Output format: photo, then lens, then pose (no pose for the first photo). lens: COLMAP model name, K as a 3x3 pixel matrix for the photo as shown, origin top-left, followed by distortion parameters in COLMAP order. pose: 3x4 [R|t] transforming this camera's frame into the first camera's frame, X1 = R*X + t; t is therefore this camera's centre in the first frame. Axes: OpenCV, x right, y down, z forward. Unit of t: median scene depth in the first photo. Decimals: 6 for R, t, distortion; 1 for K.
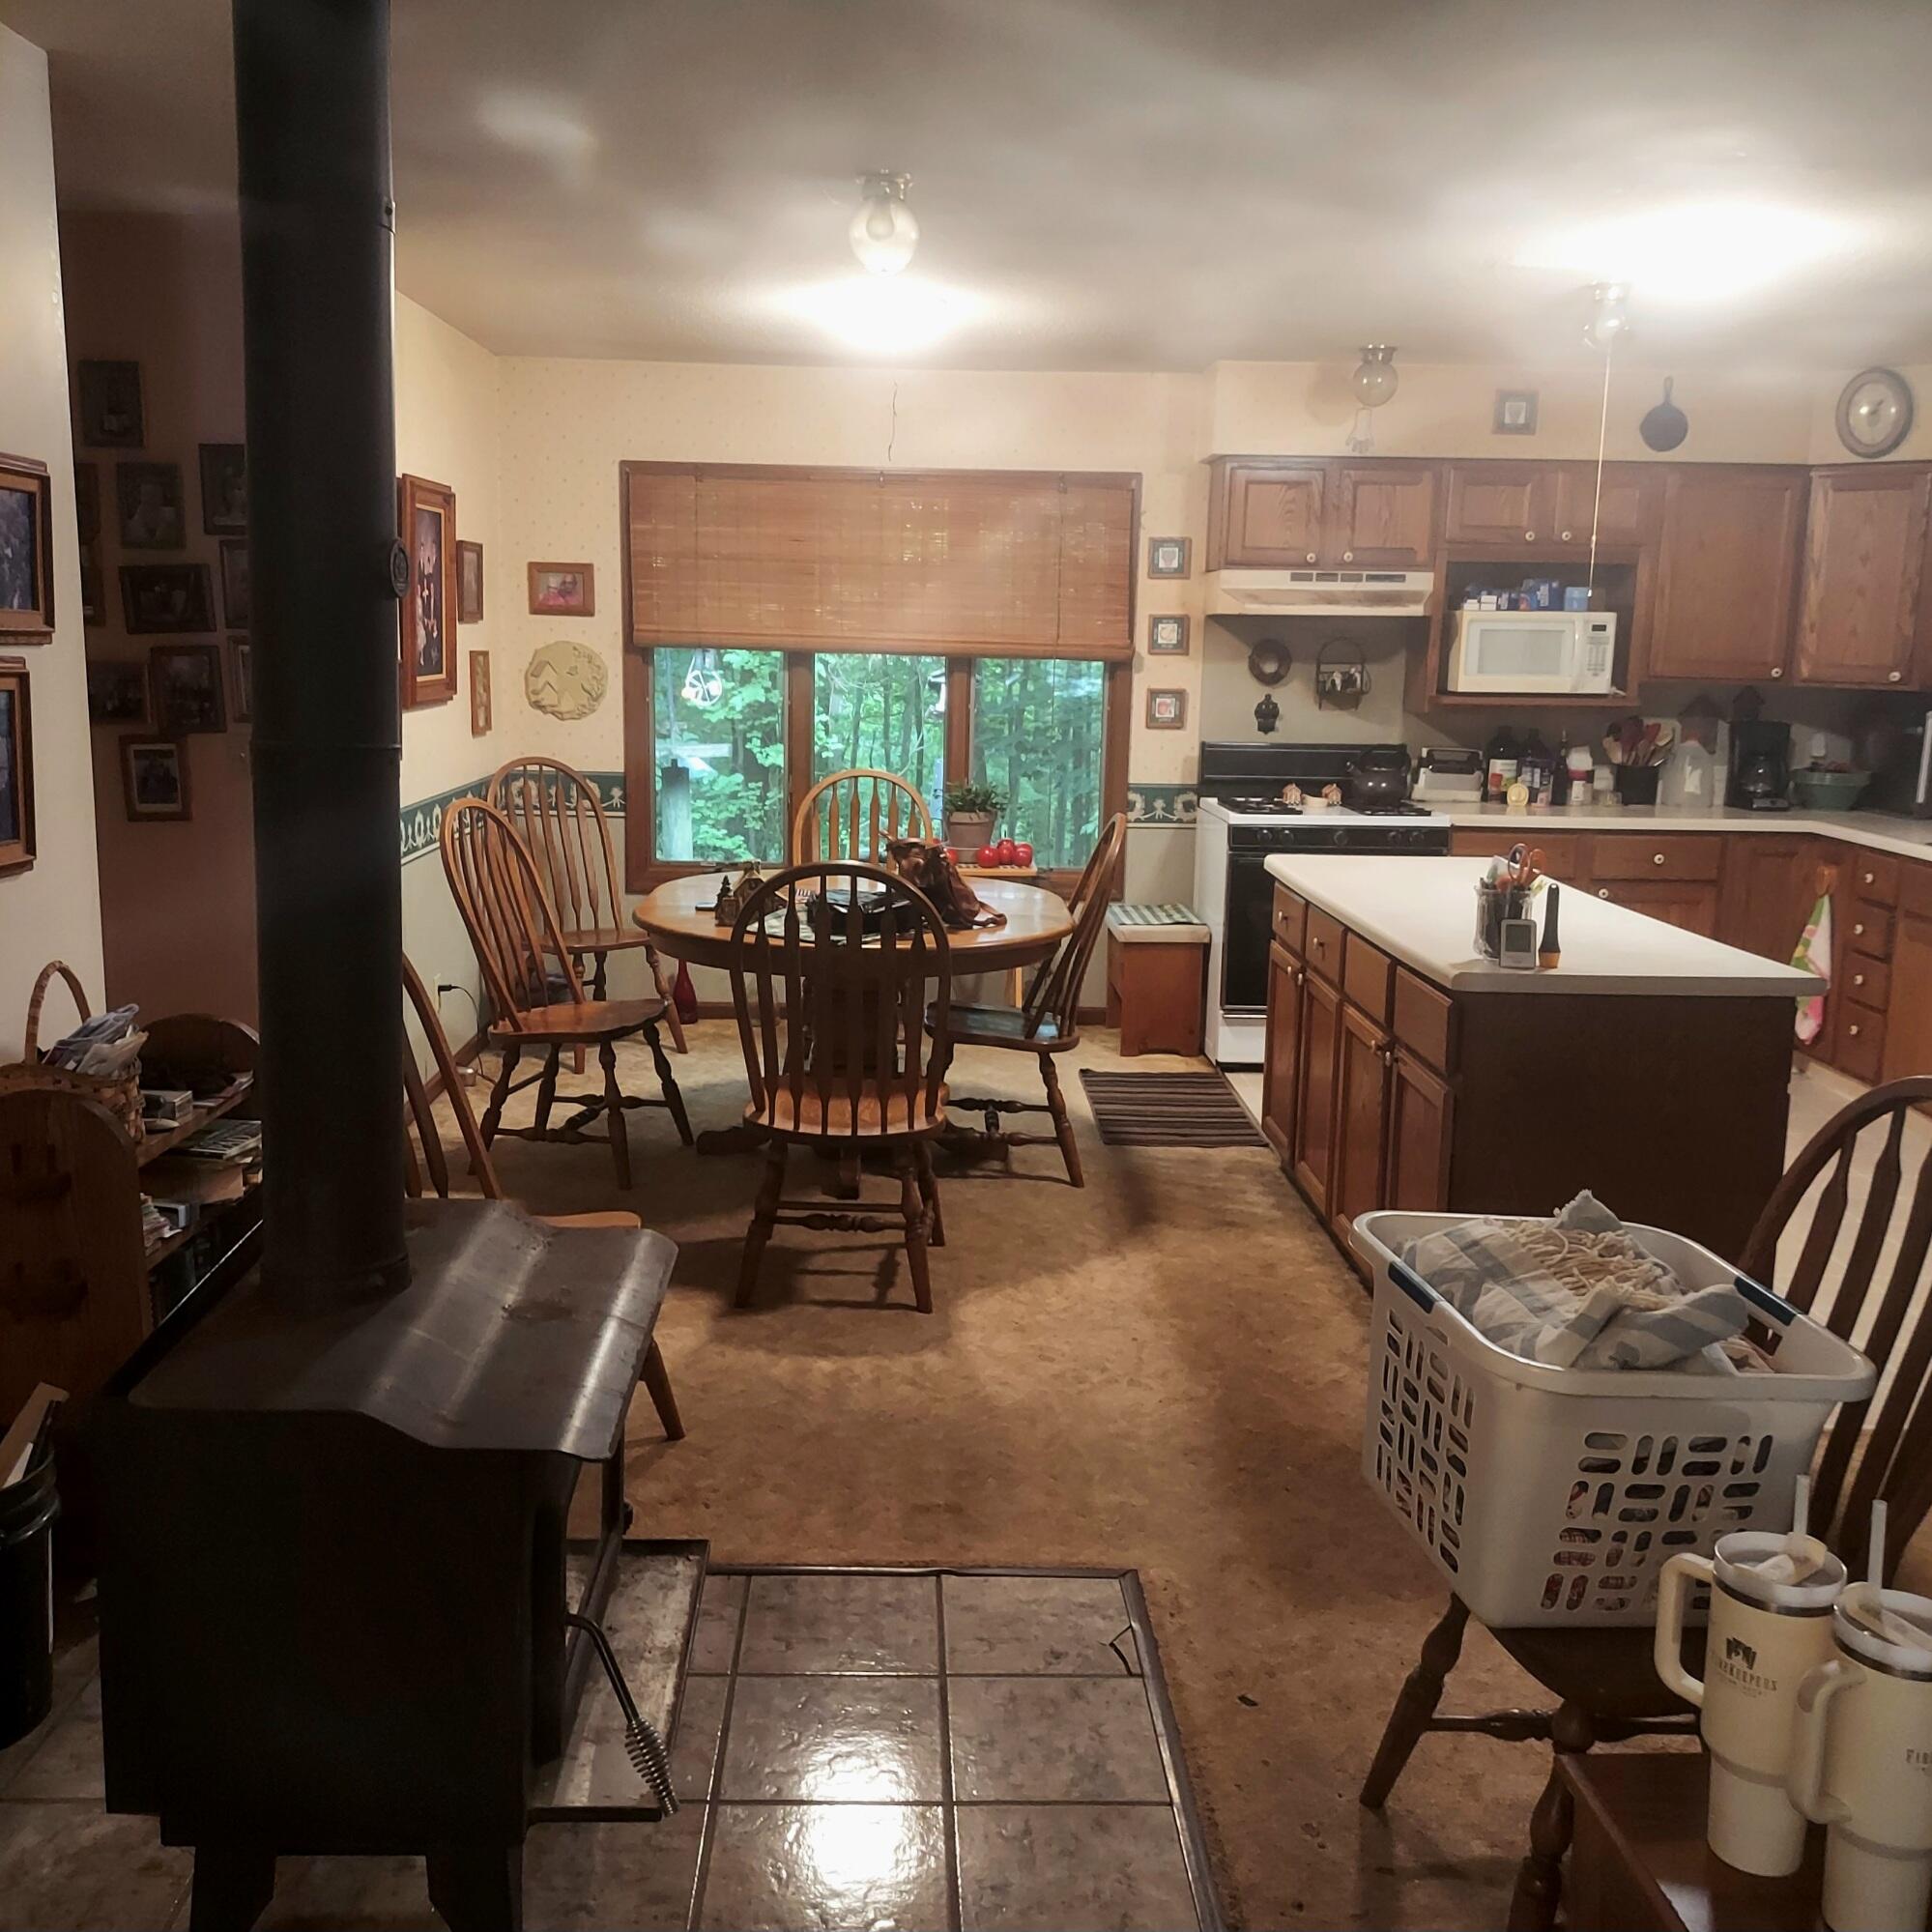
lens RADIAL K [[2047.4, 0, 965.1], [0, 2047.4, 863.0], [0, 0, 1]] dist [0.133213, -0.253398]
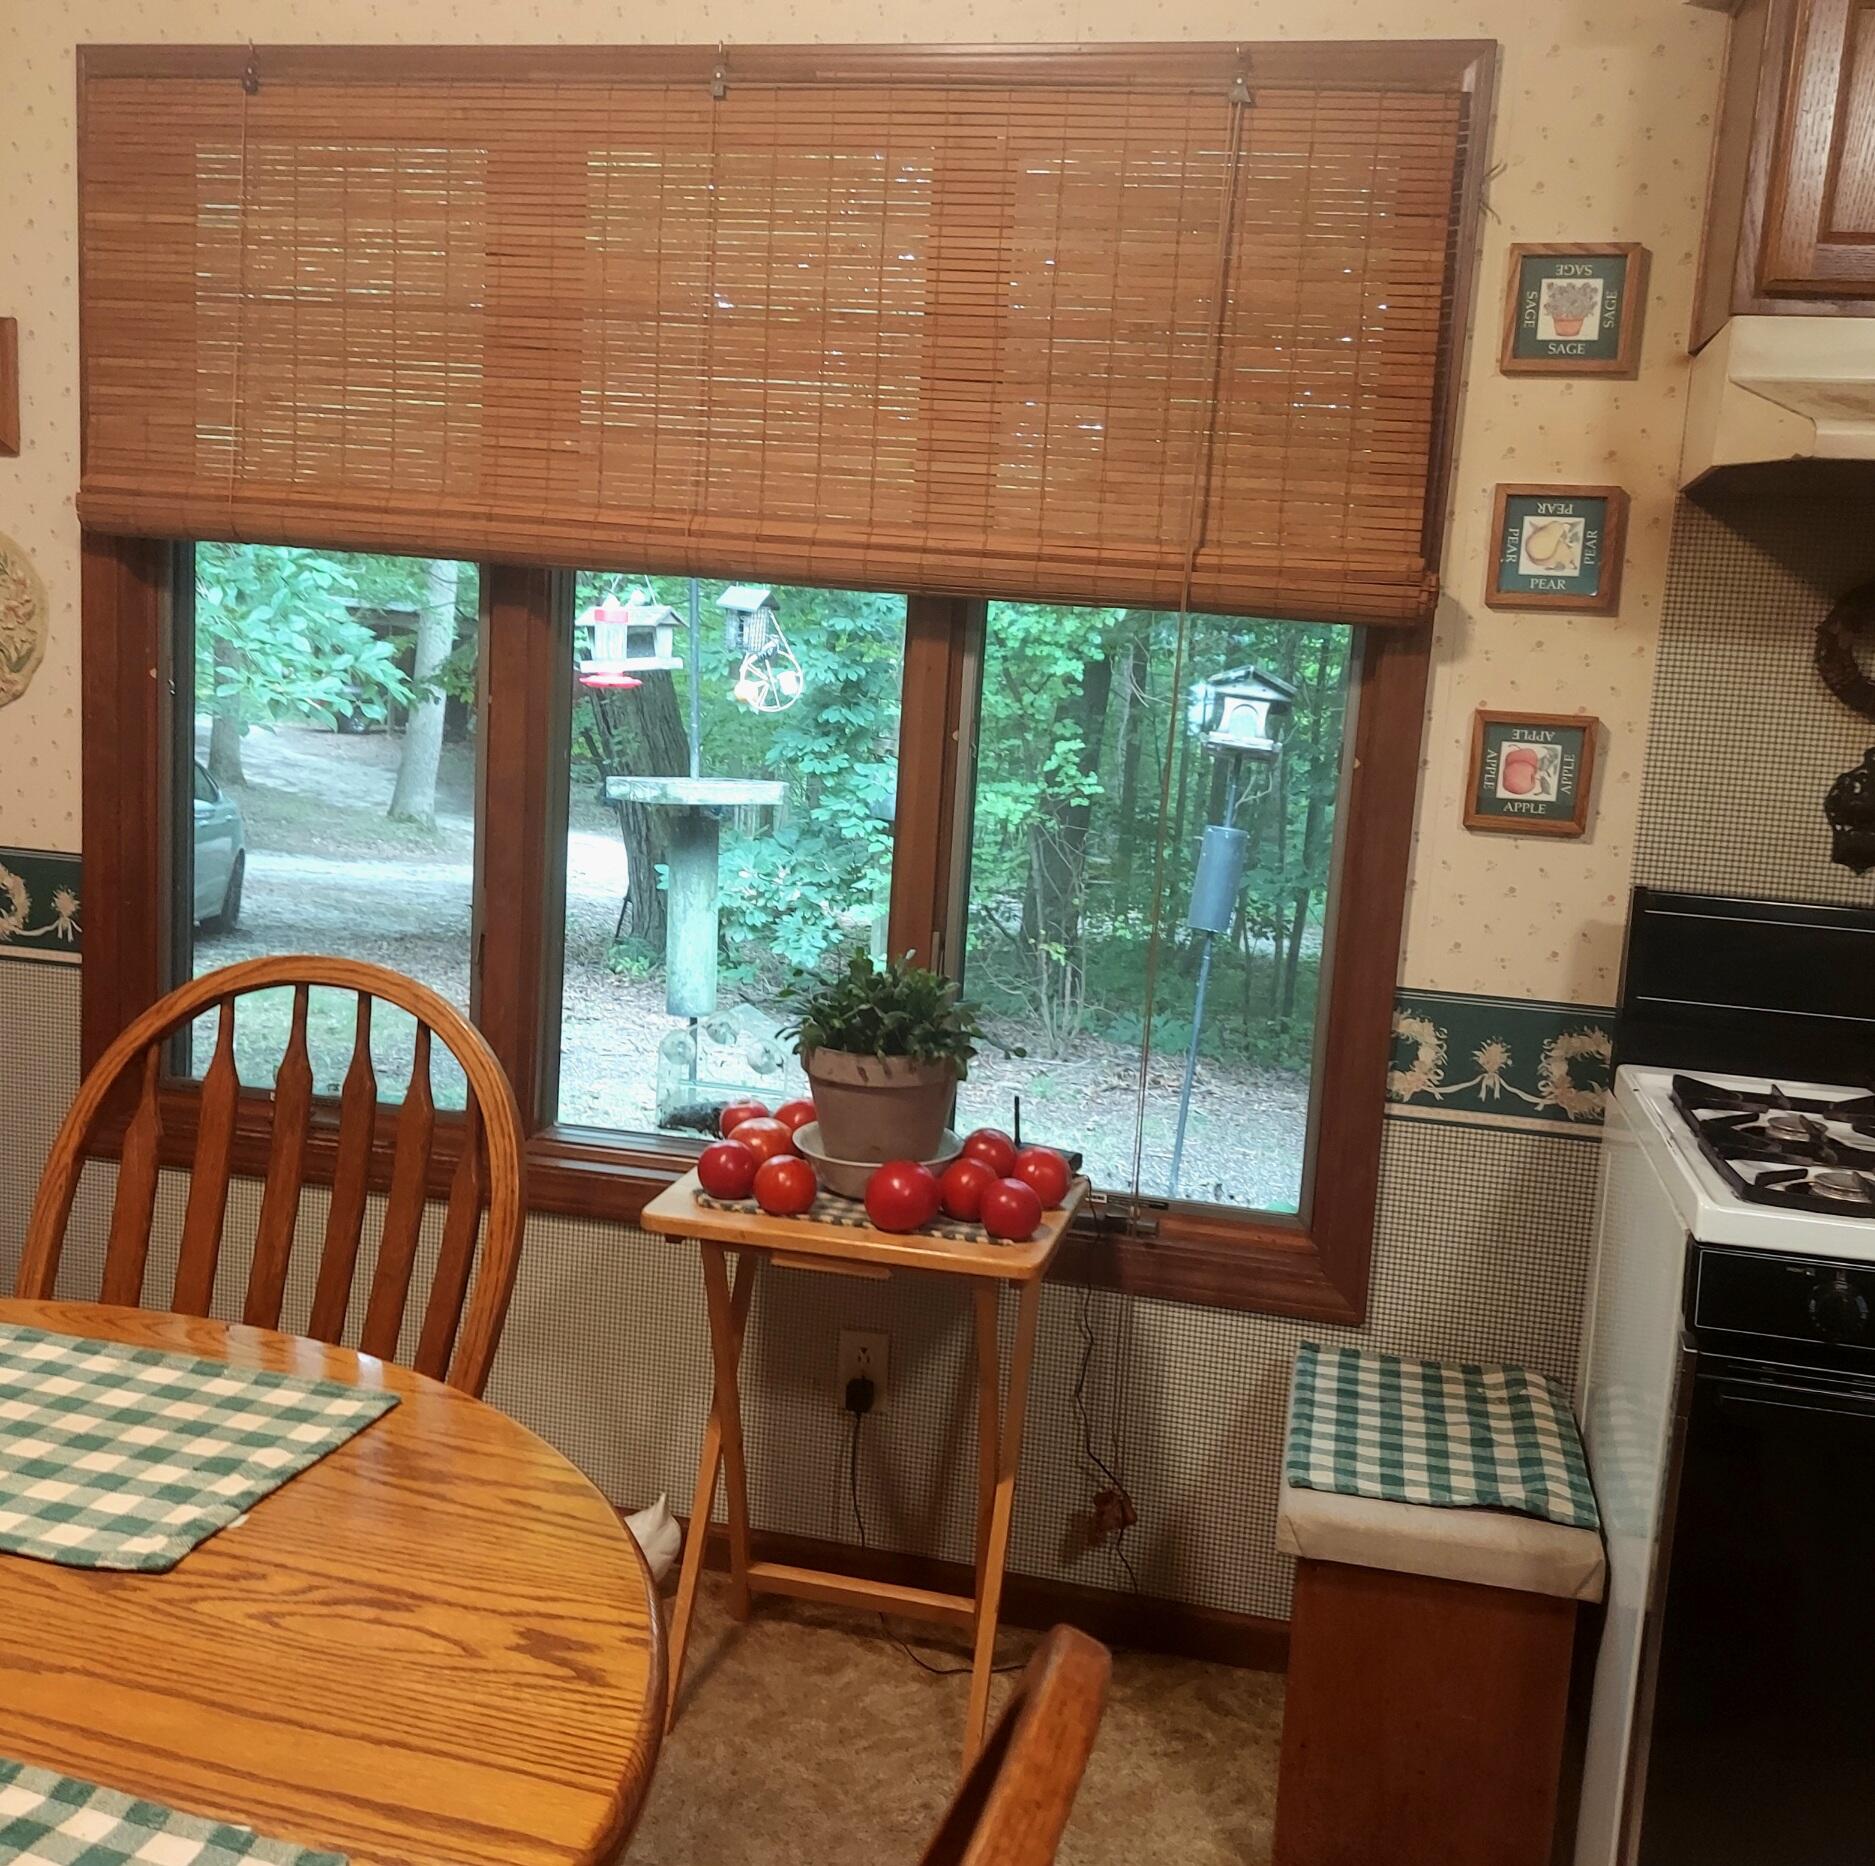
lens RADIAL K [[1987.0, 0, 936.7], [0, 1987.0, 833.0], [0, 0, 1]] dist [0.133213, -0.253398]
pose [[0.962434, 0.068991, -0.262603, 0.091695], [-0.066850, 0.997617, 0.017092, -0.065232], [0.263156, 0.001105, 0.964753, 0.666916]]
